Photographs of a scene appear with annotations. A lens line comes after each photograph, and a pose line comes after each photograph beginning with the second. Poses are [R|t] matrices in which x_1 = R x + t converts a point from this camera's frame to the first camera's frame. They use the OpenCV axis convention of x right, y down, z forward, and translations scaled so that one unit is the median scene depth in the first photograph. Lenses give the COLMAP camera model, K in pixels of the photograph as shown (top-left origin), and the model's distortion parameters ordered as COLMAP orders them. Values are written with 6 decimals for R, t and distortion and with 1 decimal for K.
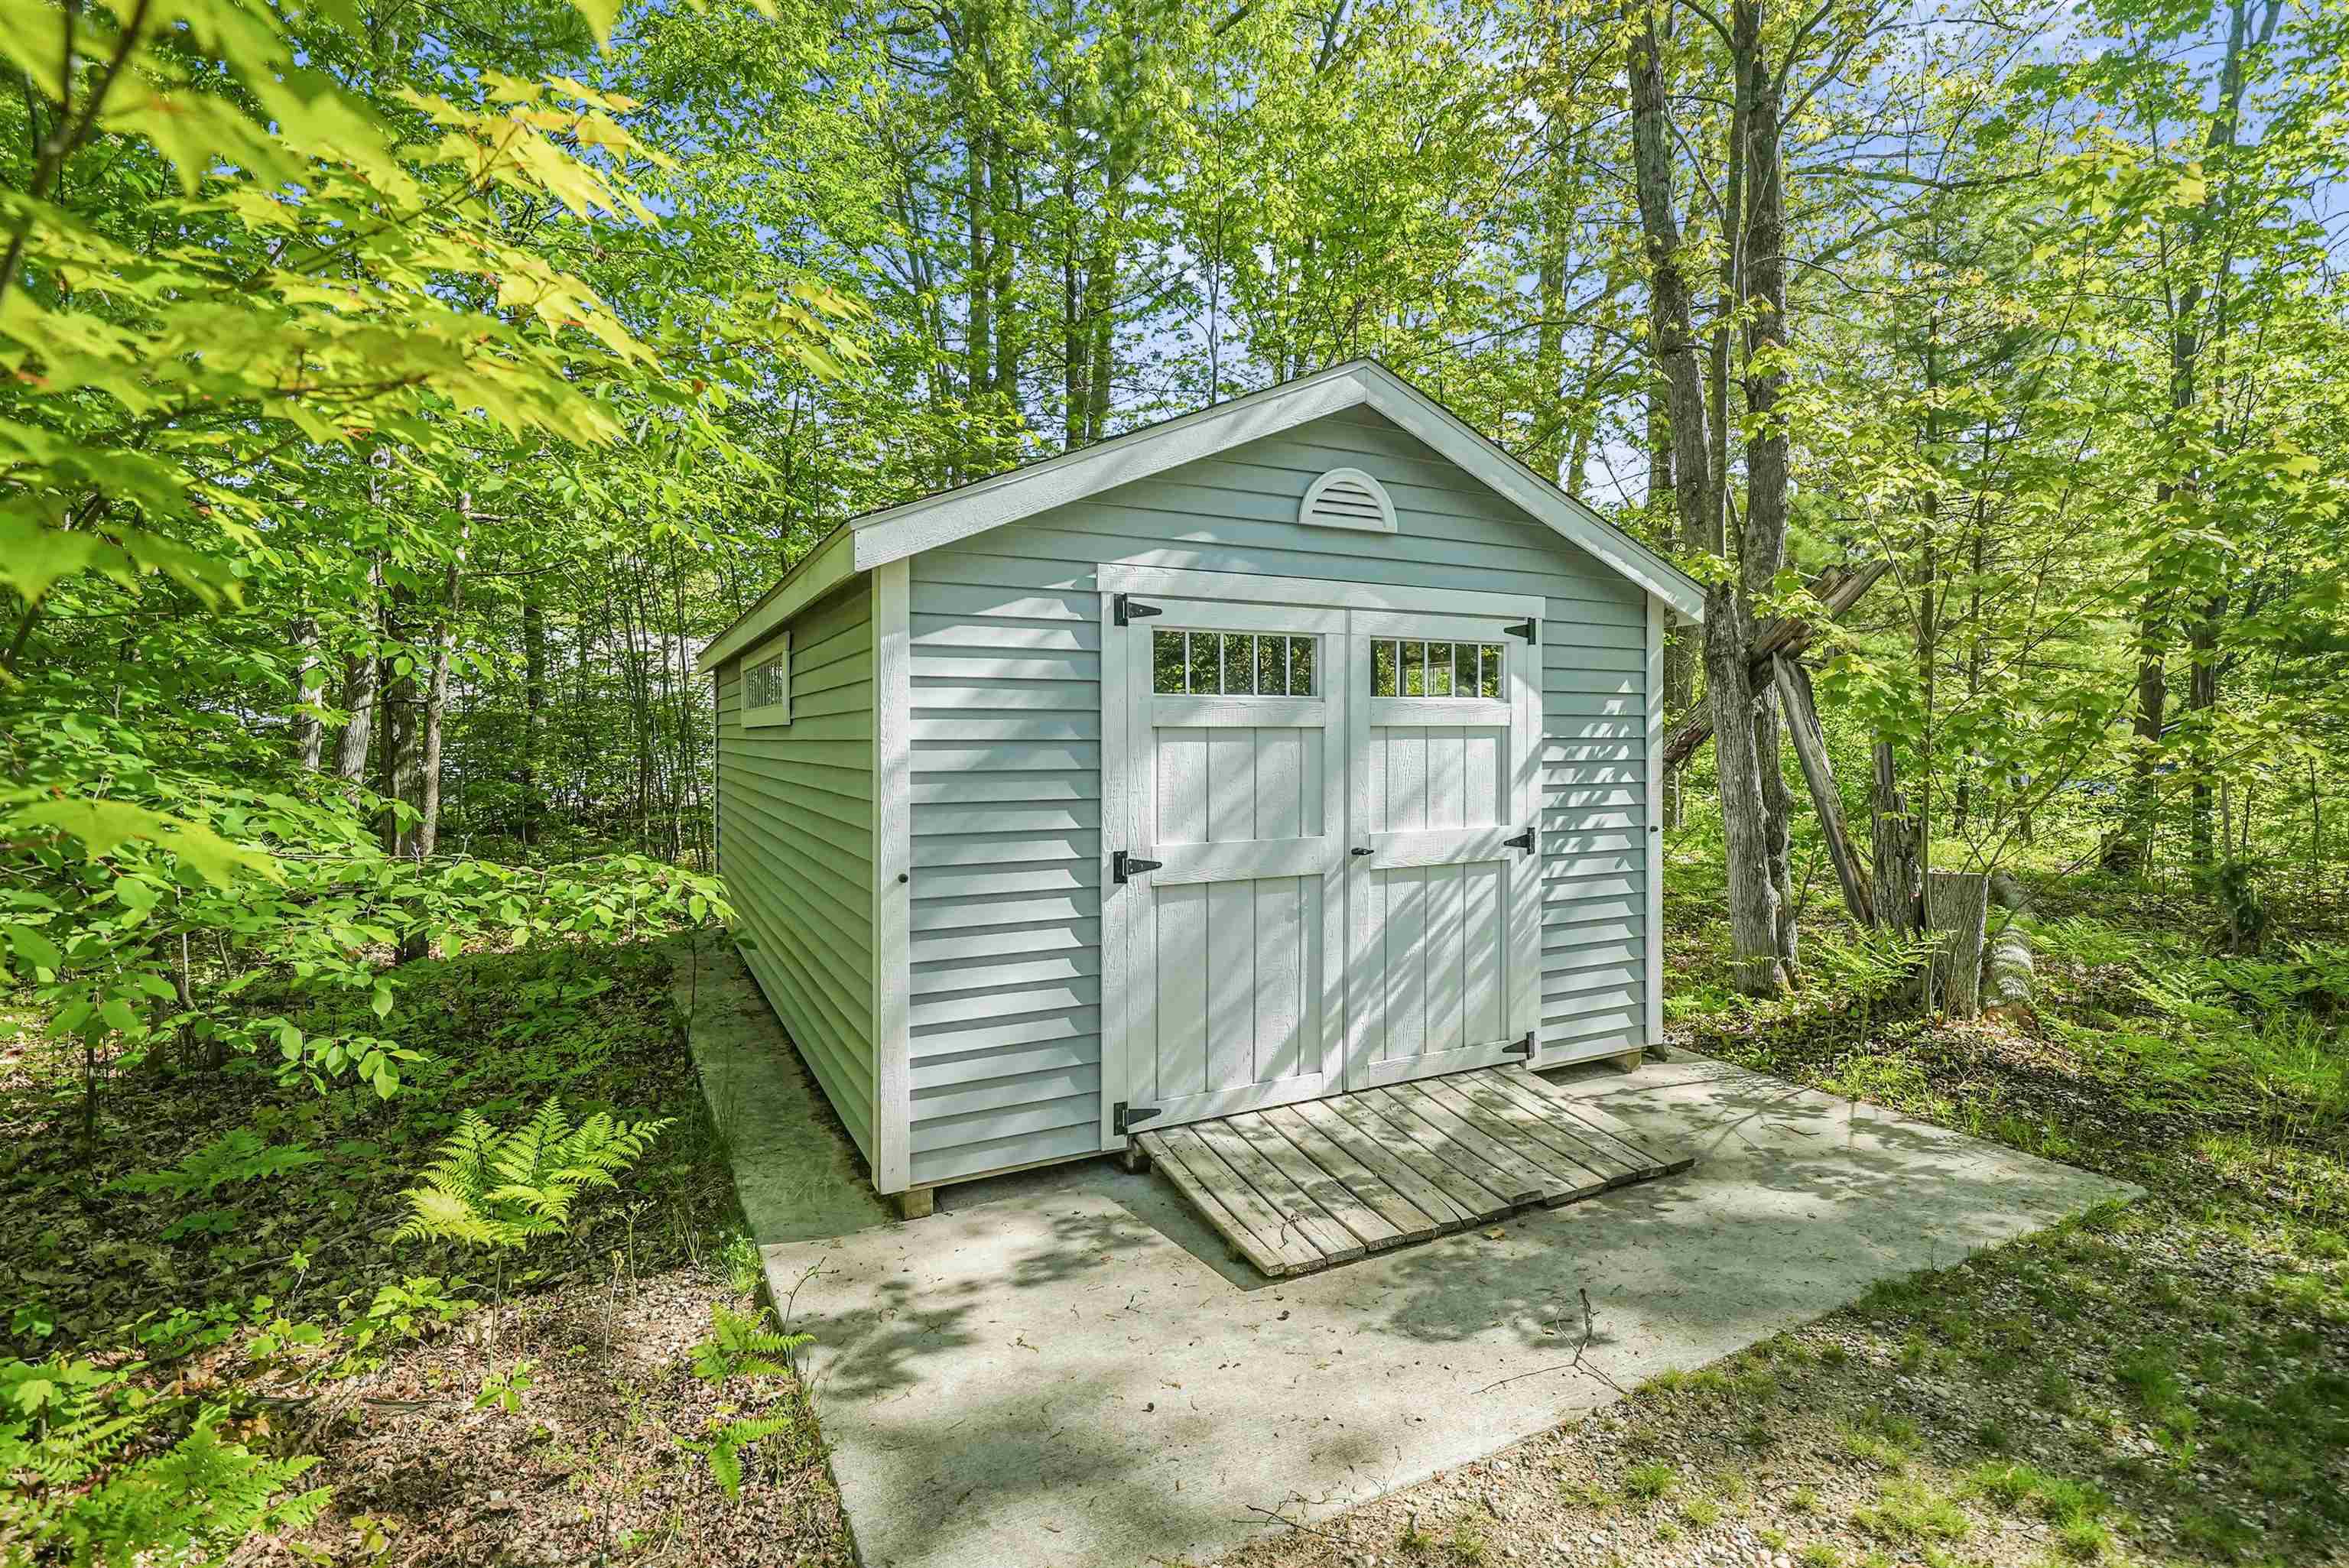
lens RADIAL K [[1088.9, 0, 1172.8], [0, 1088.9, 789.8], [0, 0, 1]] dist [0.002008, -0.000557]
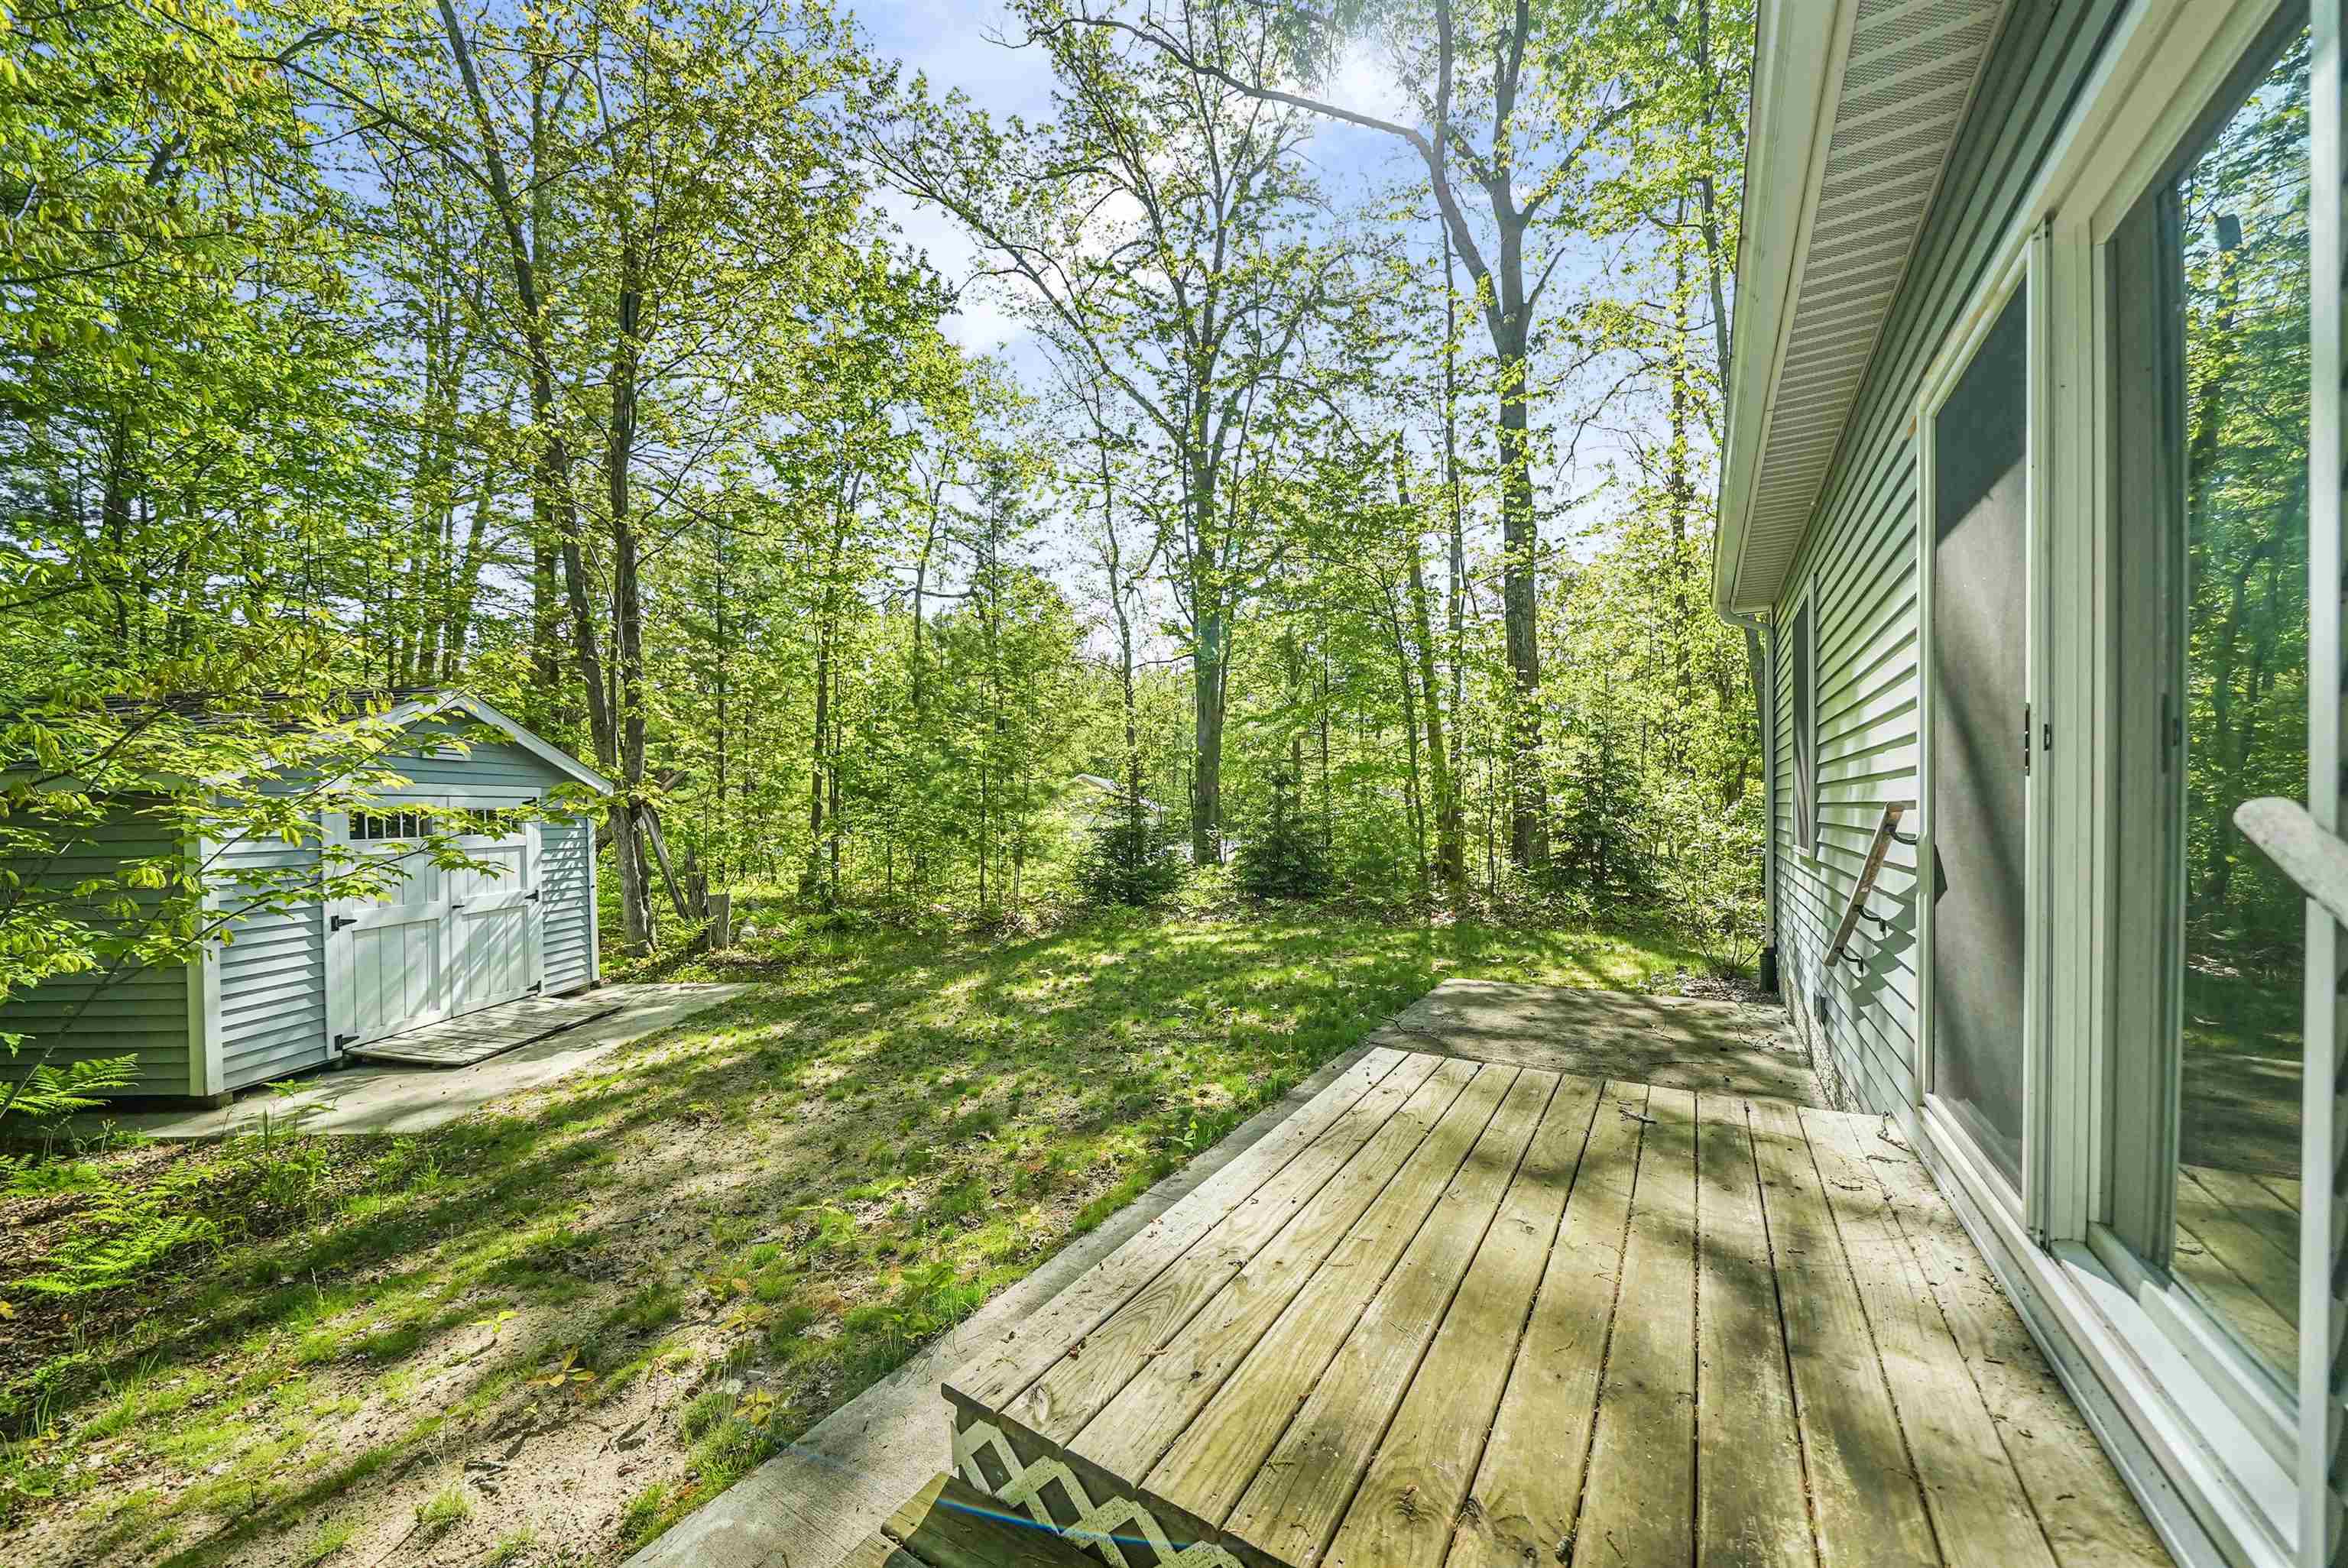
lens RADIAL K [[840.4, 0, 1169.3], [0, 840.4, 803.4], [0, 0, 1]] dist [0.000022, -0.000020]
pose [[0.471451, 0.001895, 0.881890, -0.598104], [0.054643, 0.998013, -0.031357, -0.018319], [-0.880198, 0.062973, 0.470411, -0.999228]]
